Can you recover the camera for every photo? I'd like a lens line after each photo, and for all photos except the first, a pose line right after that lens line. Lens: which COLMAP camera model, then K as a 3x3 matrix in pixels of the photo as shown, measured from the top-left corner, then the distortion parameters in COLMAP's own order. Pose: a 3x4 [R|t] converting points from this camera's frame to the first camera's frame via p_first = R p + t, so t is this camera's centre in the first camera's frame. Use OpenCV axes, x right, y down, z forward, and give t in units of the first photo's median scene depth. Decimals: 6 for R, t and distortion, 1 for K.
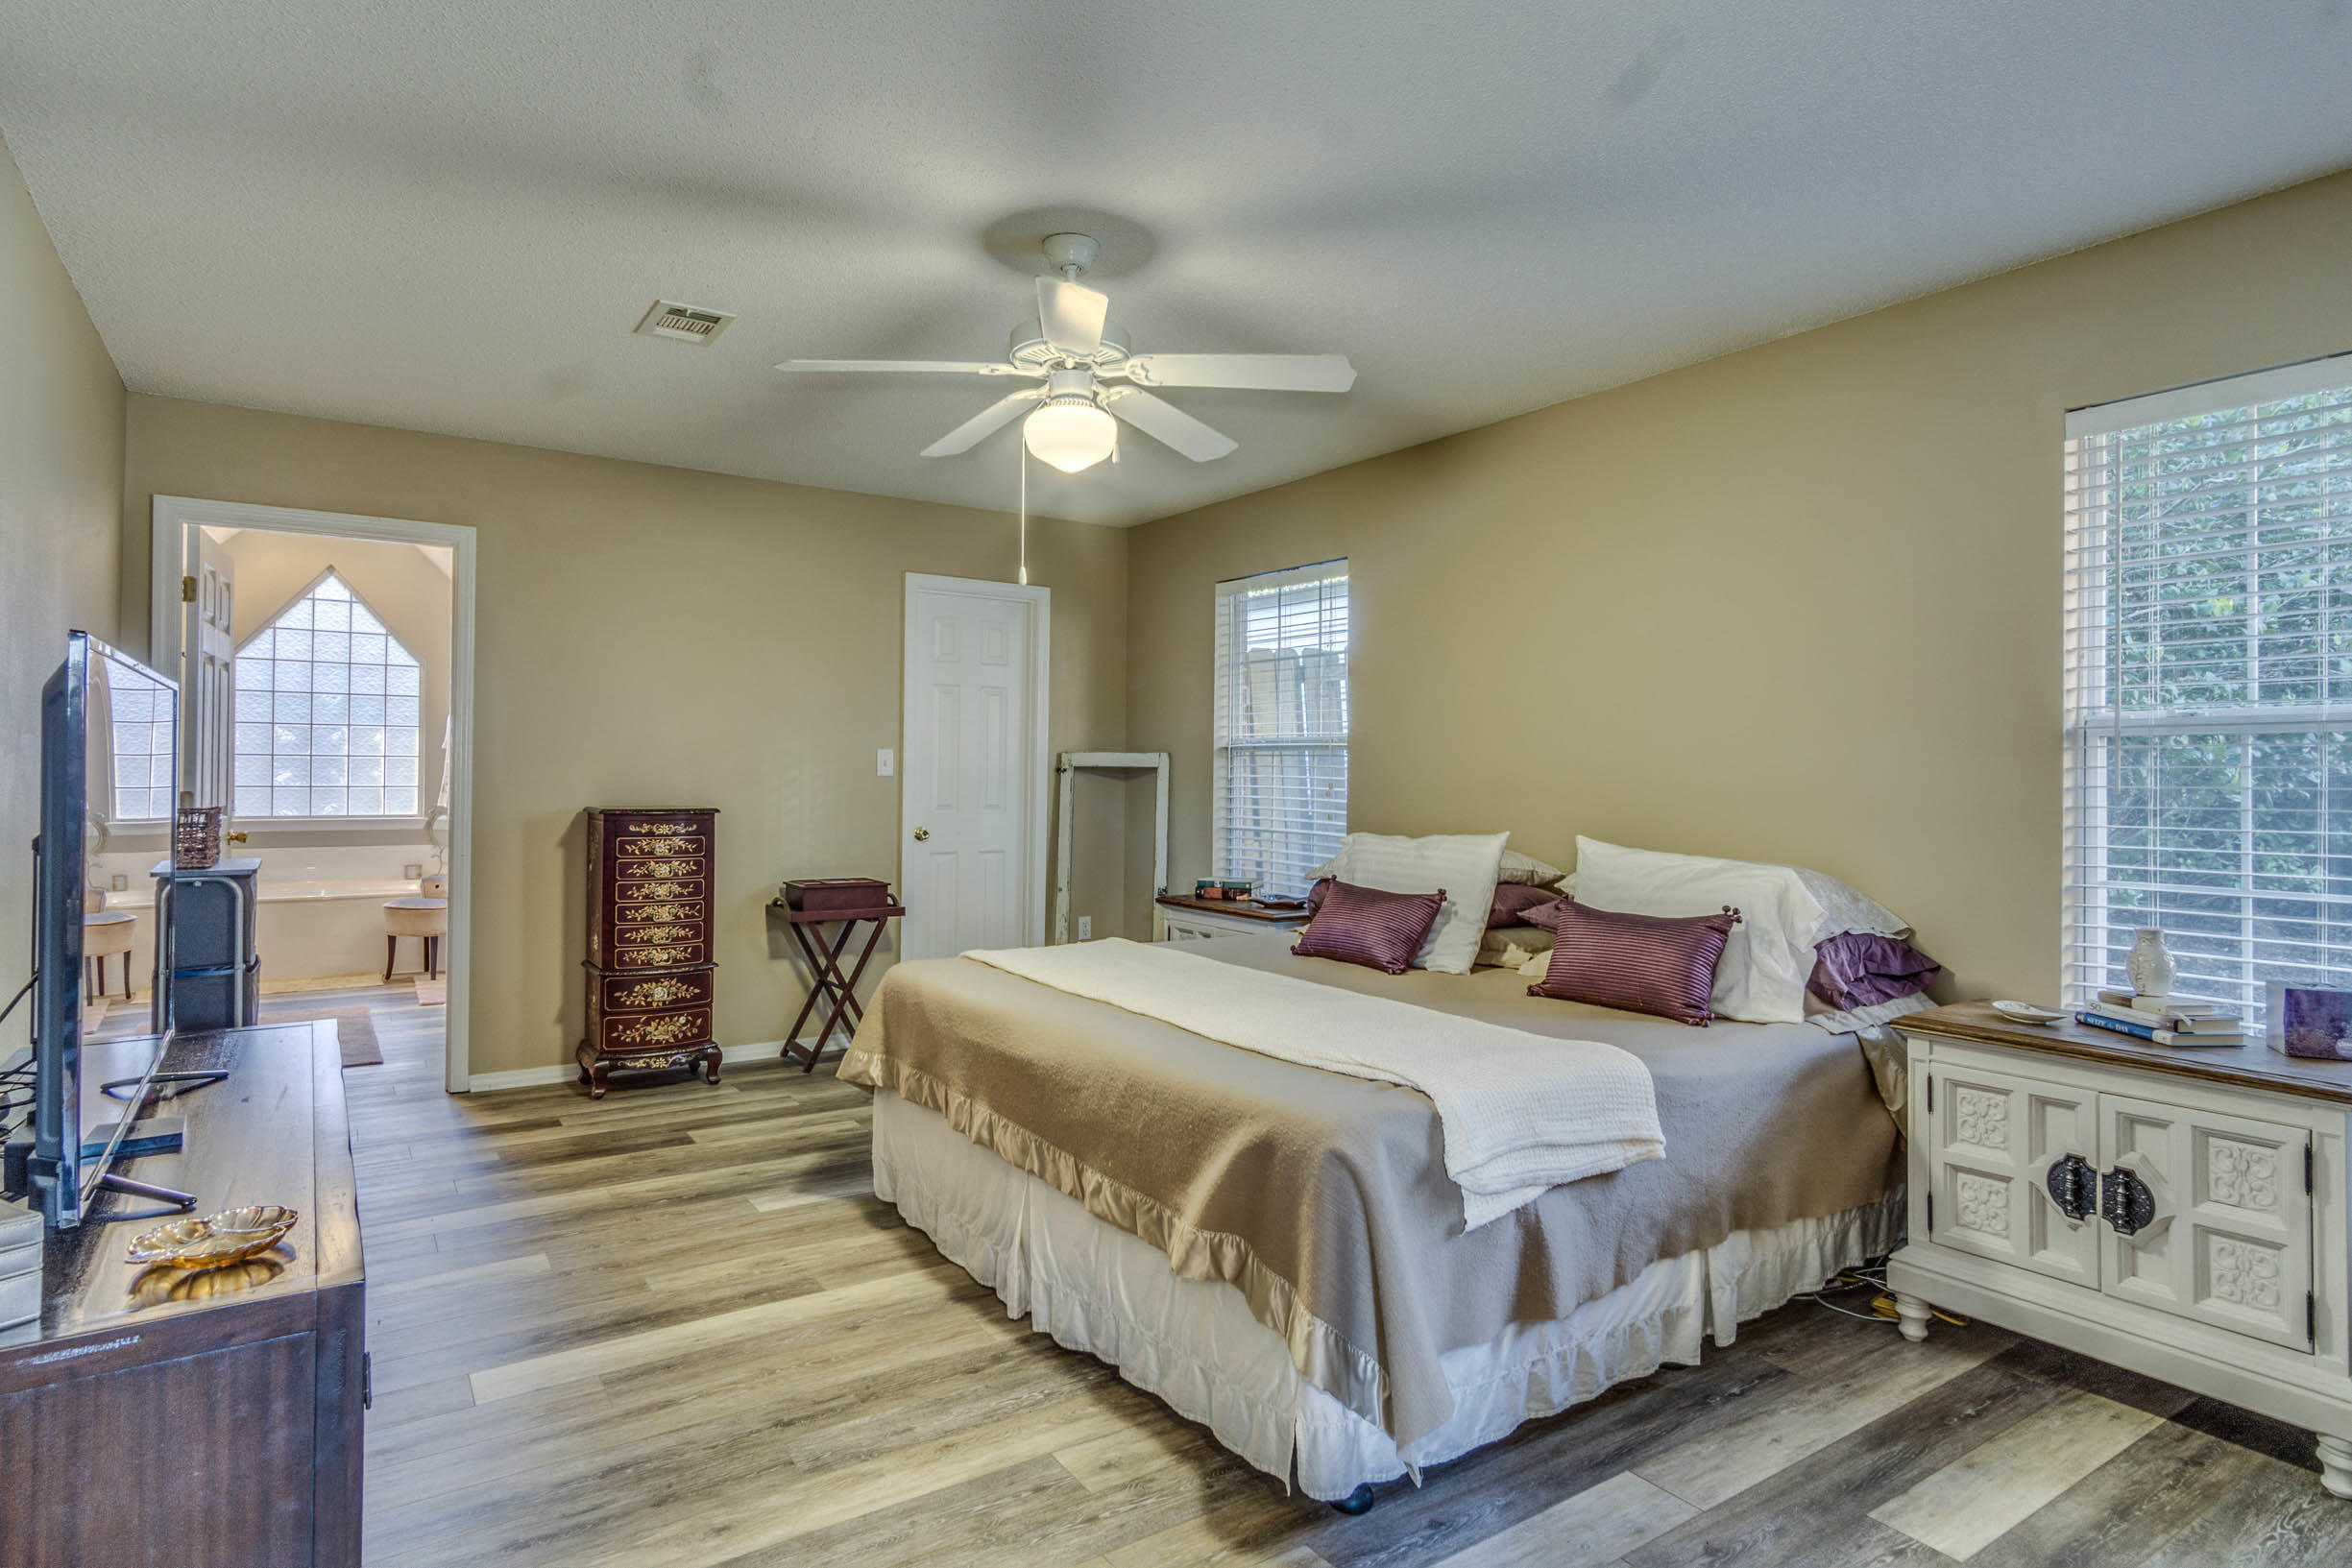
lens RADIAL K [[1267.6, 0, 1157.1], [0, 1267.6, 768.0], [0, 0, 1]] dist [0.003056, -0.000858]
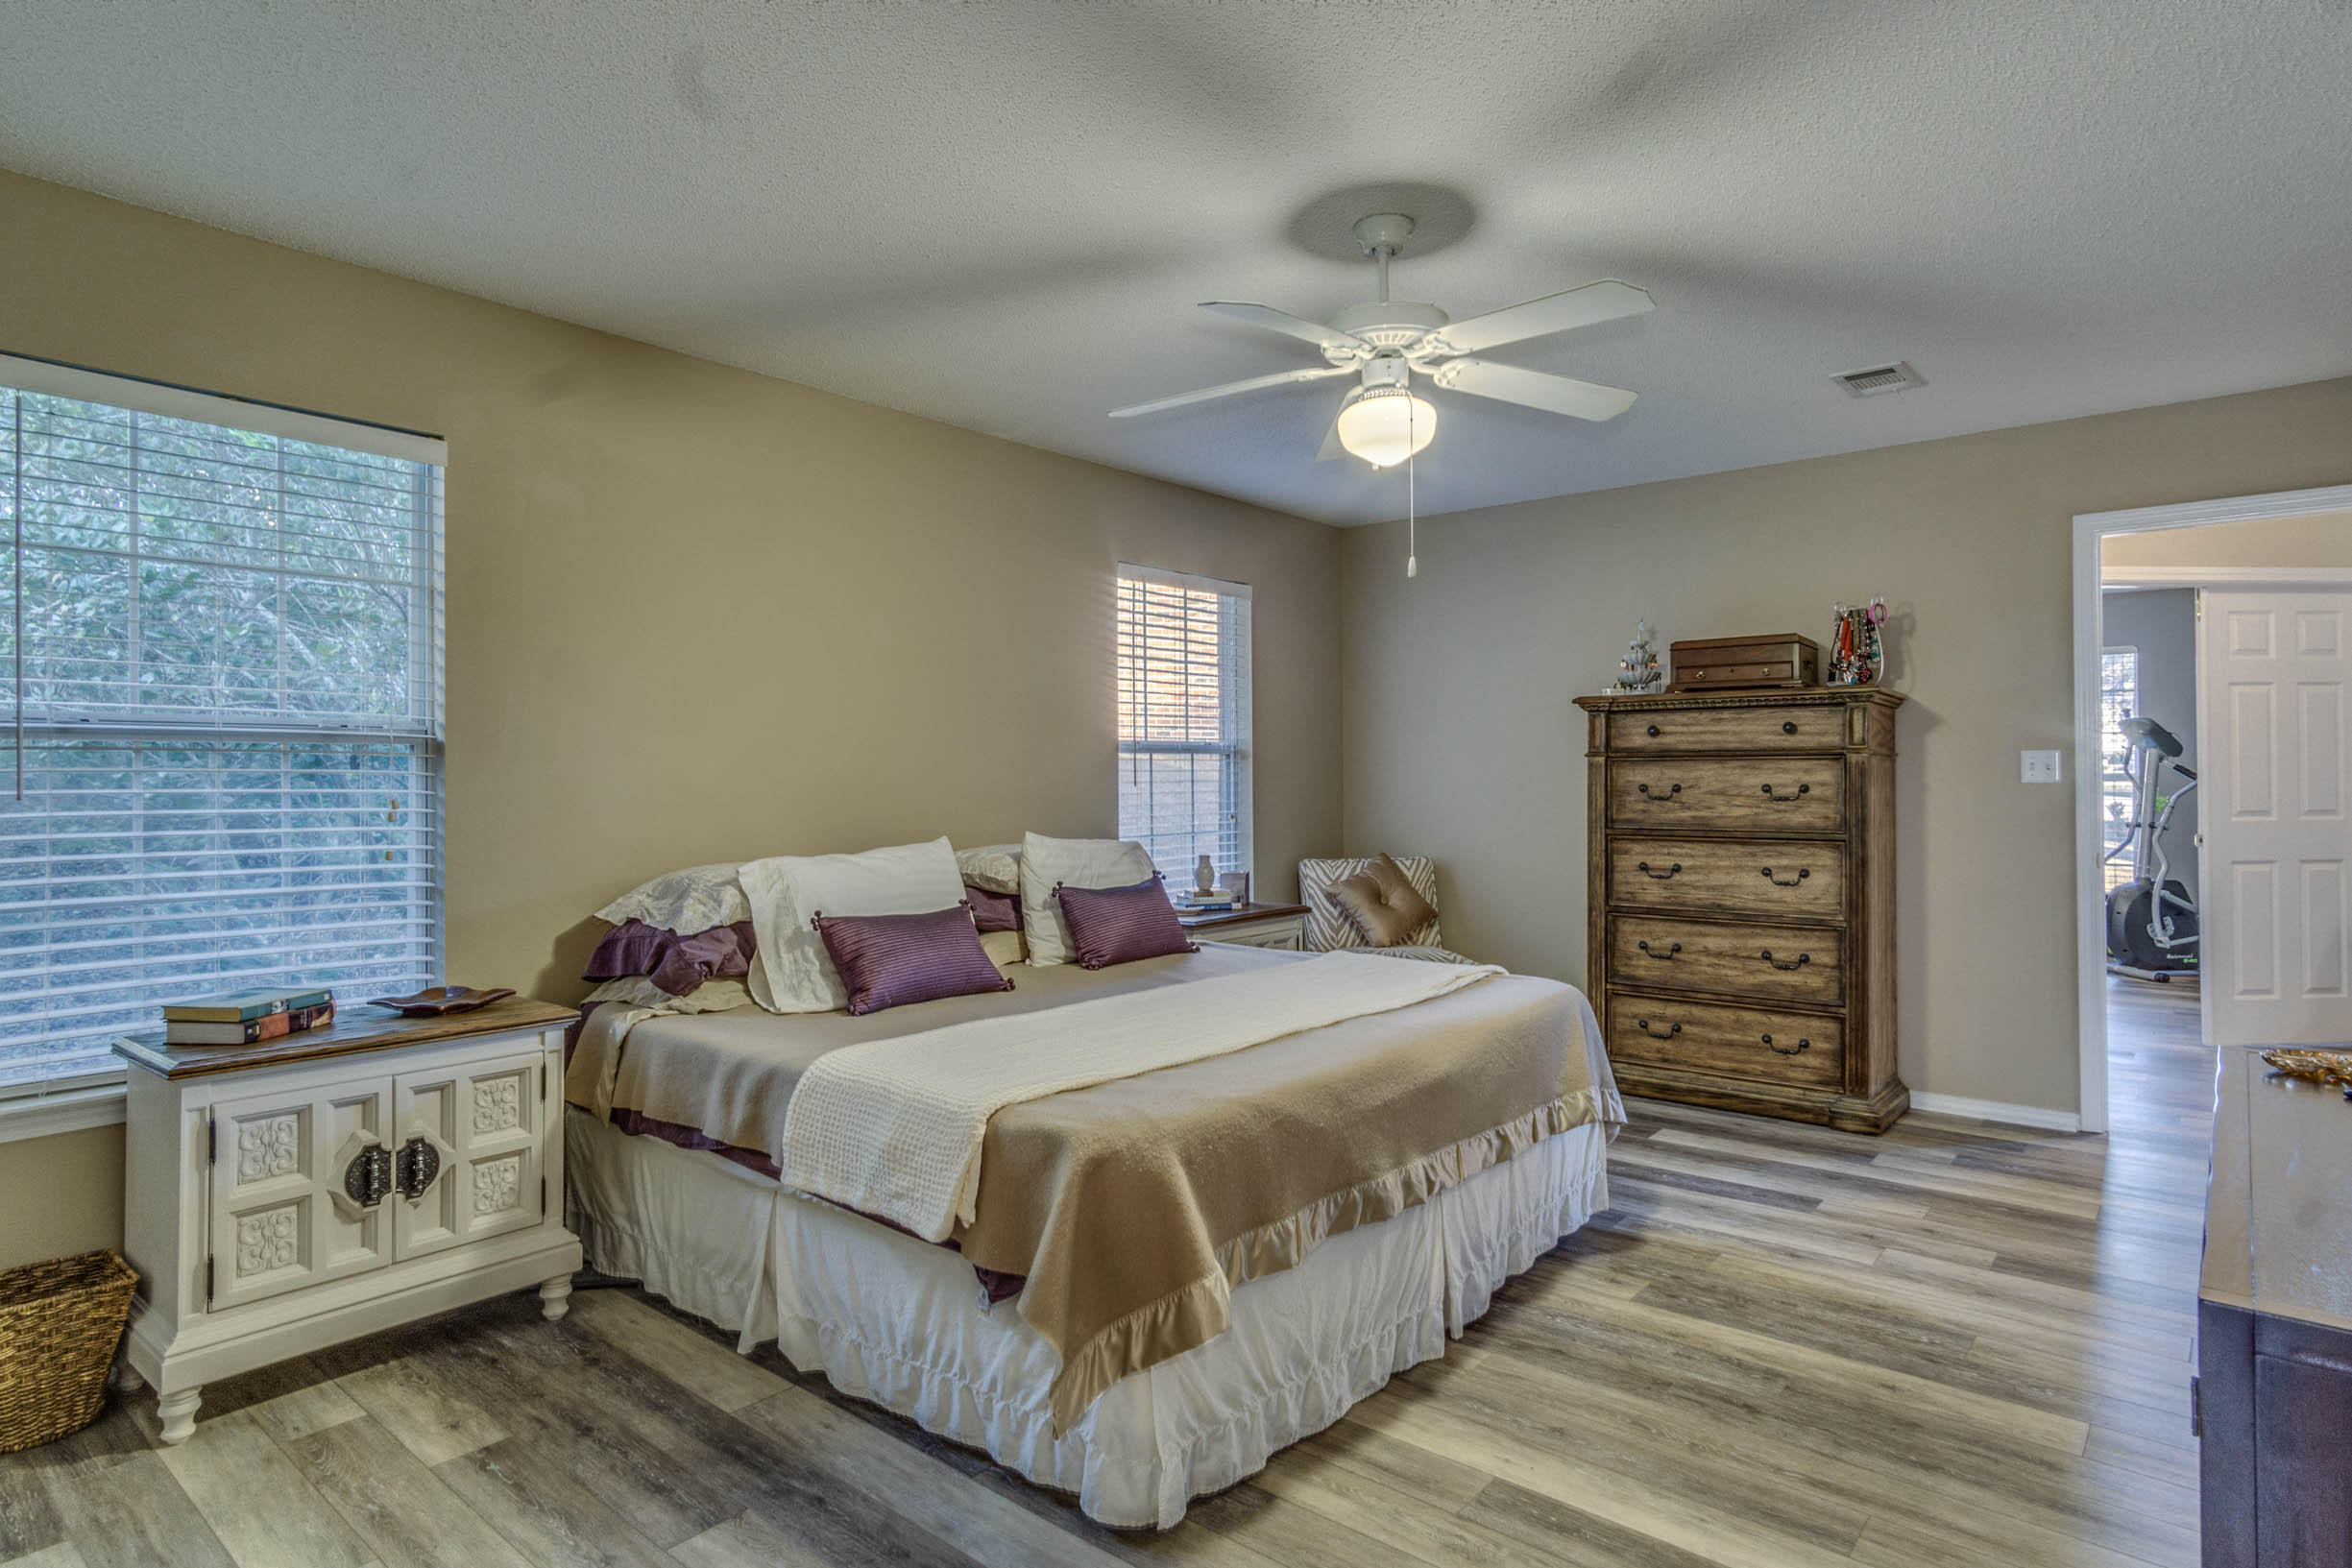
lens RADIAL K [[1267.6, 0, 1166.4], [0, 1267.6, 787.1], [0, 0, 1]] dist [0.003056, -0.000858]
pose [[-0.279006, -0.013518, 0.960194, -1.063190], [-0.000291, 0.999902, 0.013993, -0.003793], [-0.960289, 0.003625, -0.278983, 1.616384]]
